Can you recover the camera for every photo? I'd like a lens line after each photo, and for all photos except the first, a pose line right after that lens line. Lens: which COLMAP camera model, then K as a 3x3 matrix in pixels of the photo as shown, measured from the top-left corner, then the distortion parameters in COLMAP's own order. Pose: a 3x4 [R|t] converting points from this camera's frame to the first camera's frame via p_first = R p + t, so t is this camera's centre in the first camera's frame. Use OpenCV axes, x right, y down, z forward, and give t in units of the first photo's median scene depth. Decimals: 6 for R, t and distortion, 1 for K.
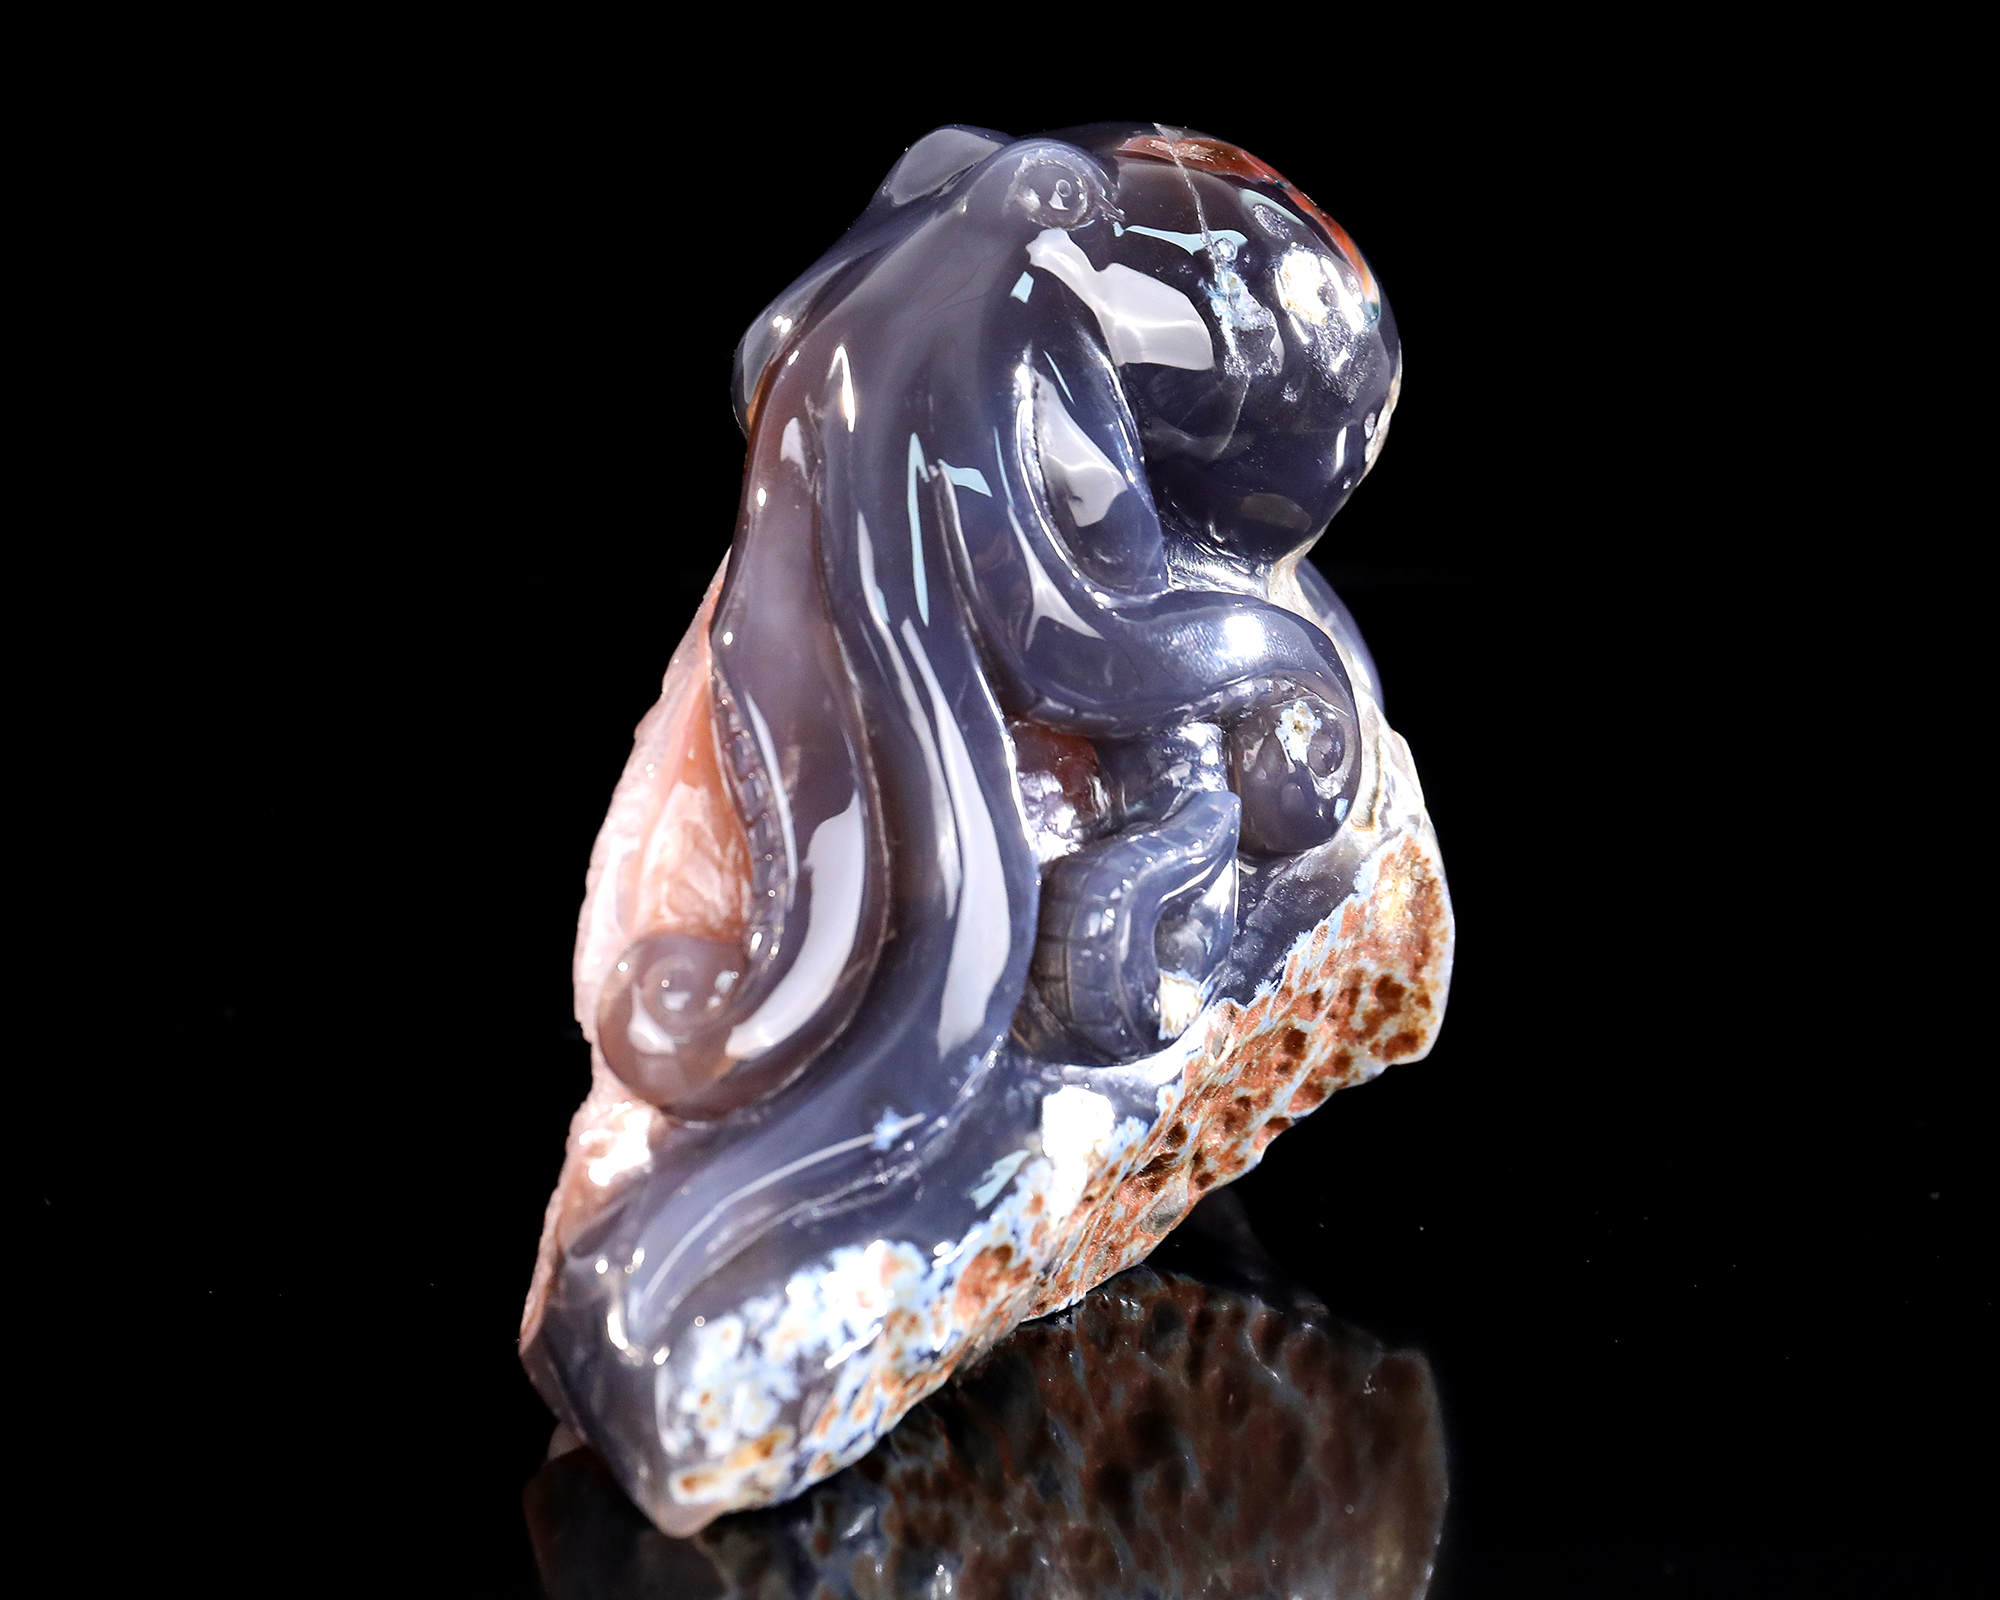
lens RADIAL K [[3948.2, 0, 1000.3], [0, 3948.2, 813.8], [0, 0, 1]] dist [-0.062564, 0.000000]
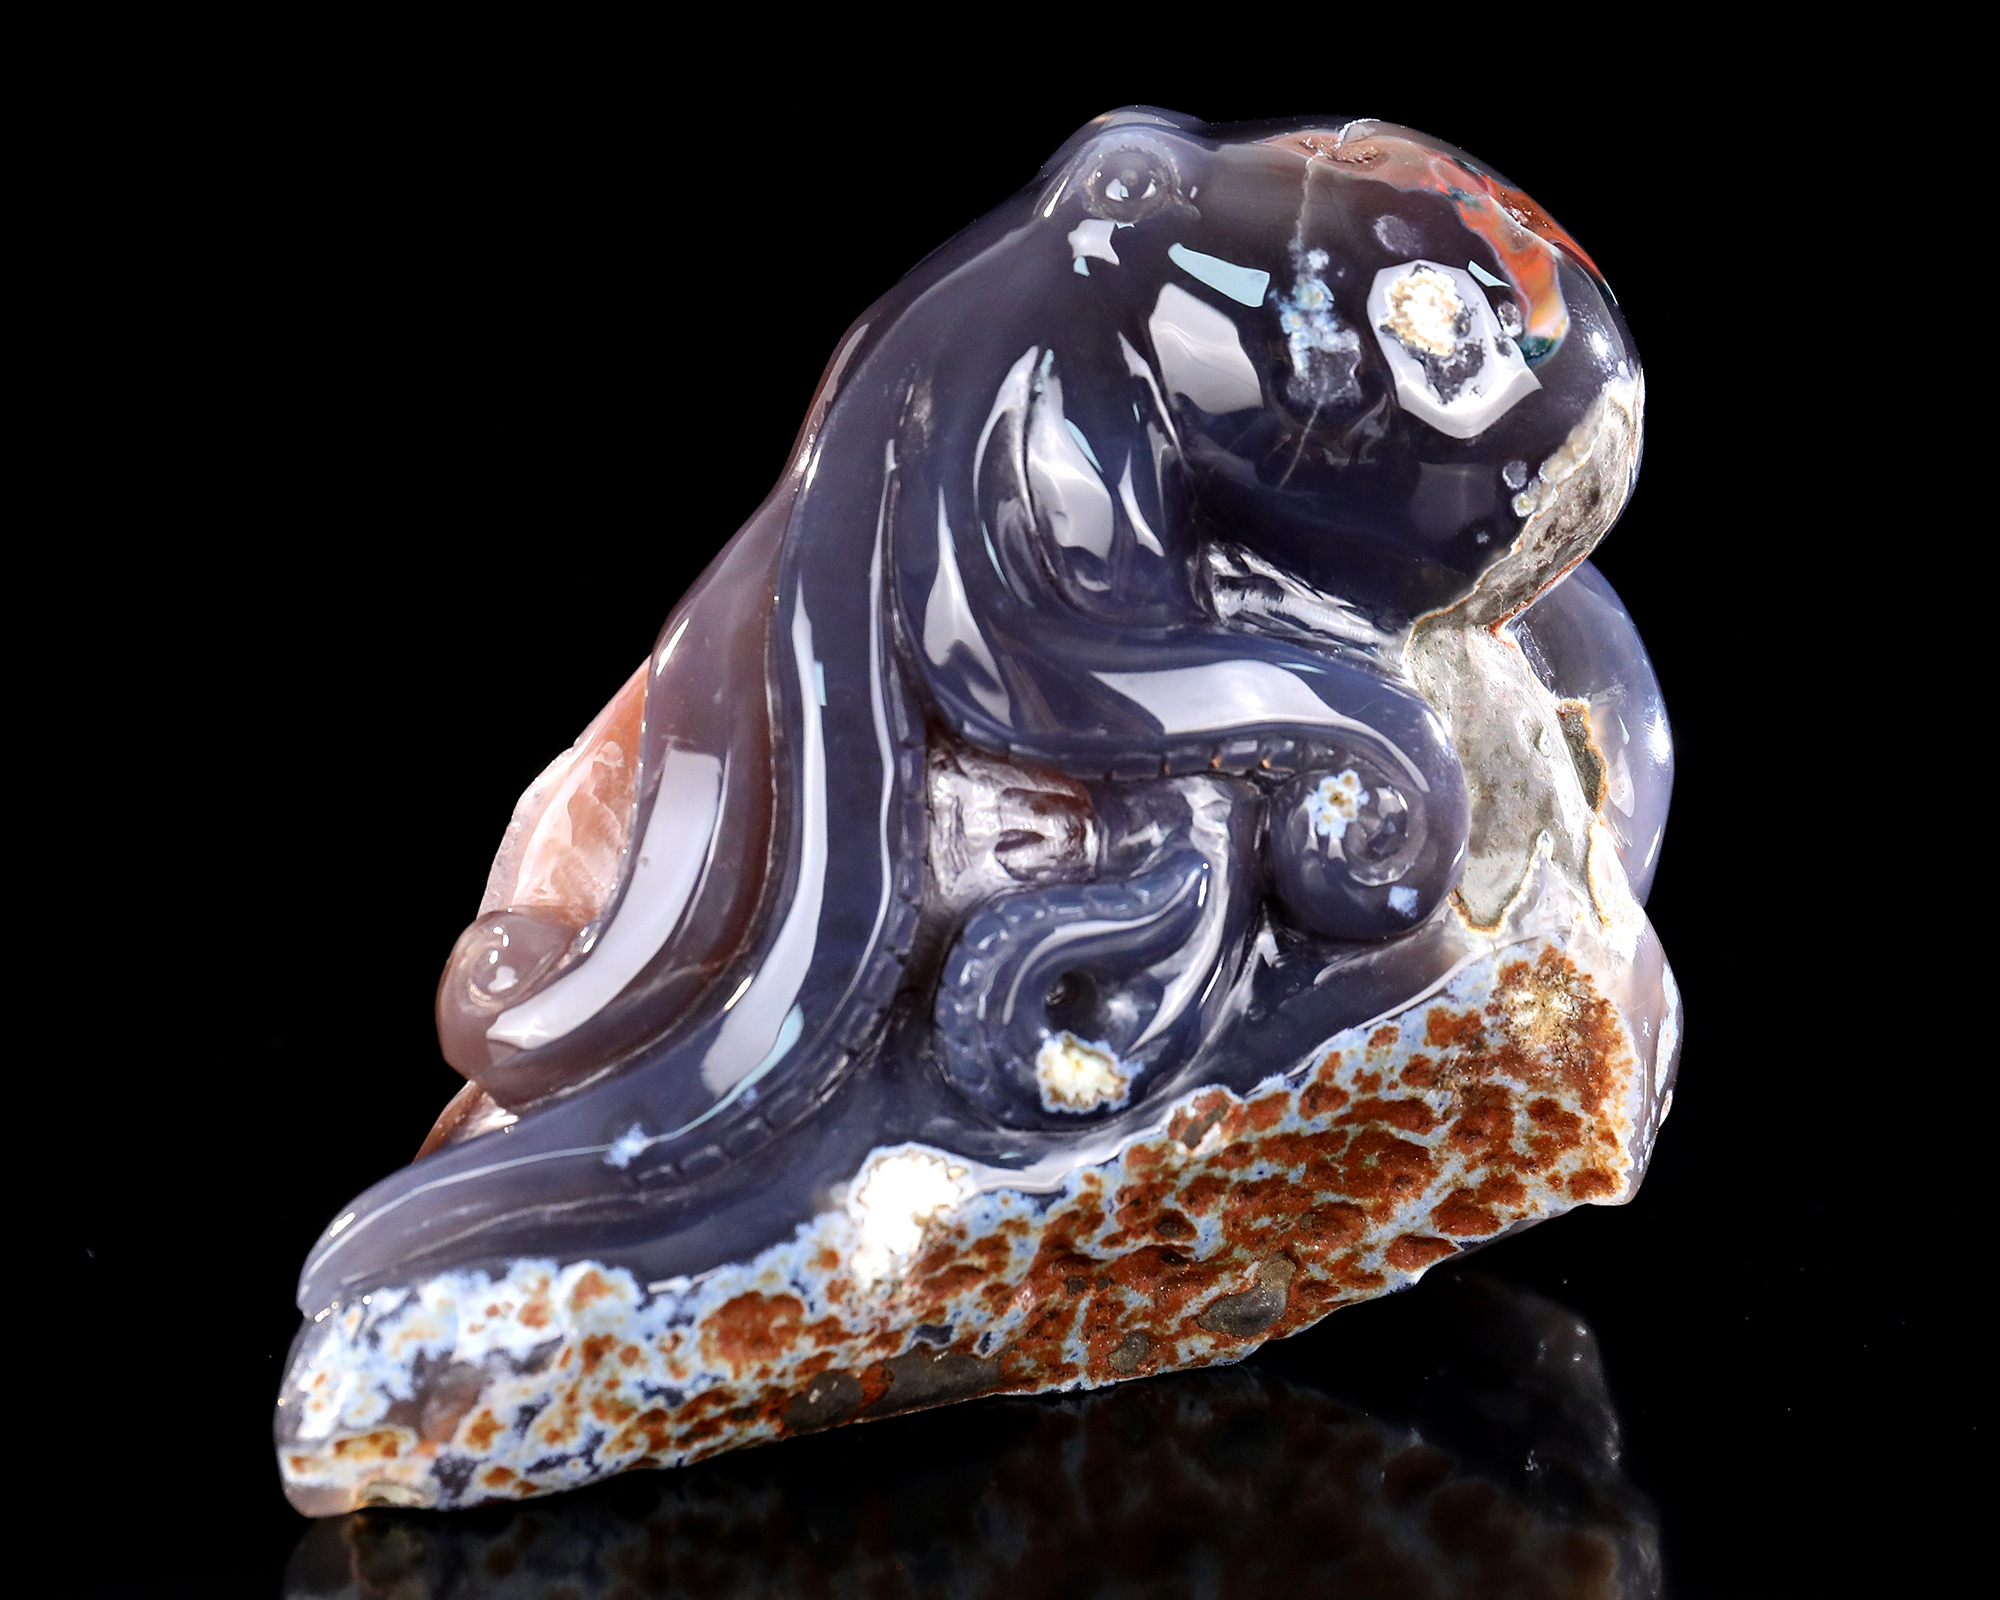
lens RADIAL K [[3948.2, 0, 1000.8], [0, 3948.2, 784.7], [0, 0, 1]] dist [-0.062564, 0.000000]
pose [[0.894017, 0.137214, -0.426504, 0.393740], [-0.140937, 0.989751, 0.022994, -0.035462], [0.425288, 0.039553, 0.904193, 0.162164]]
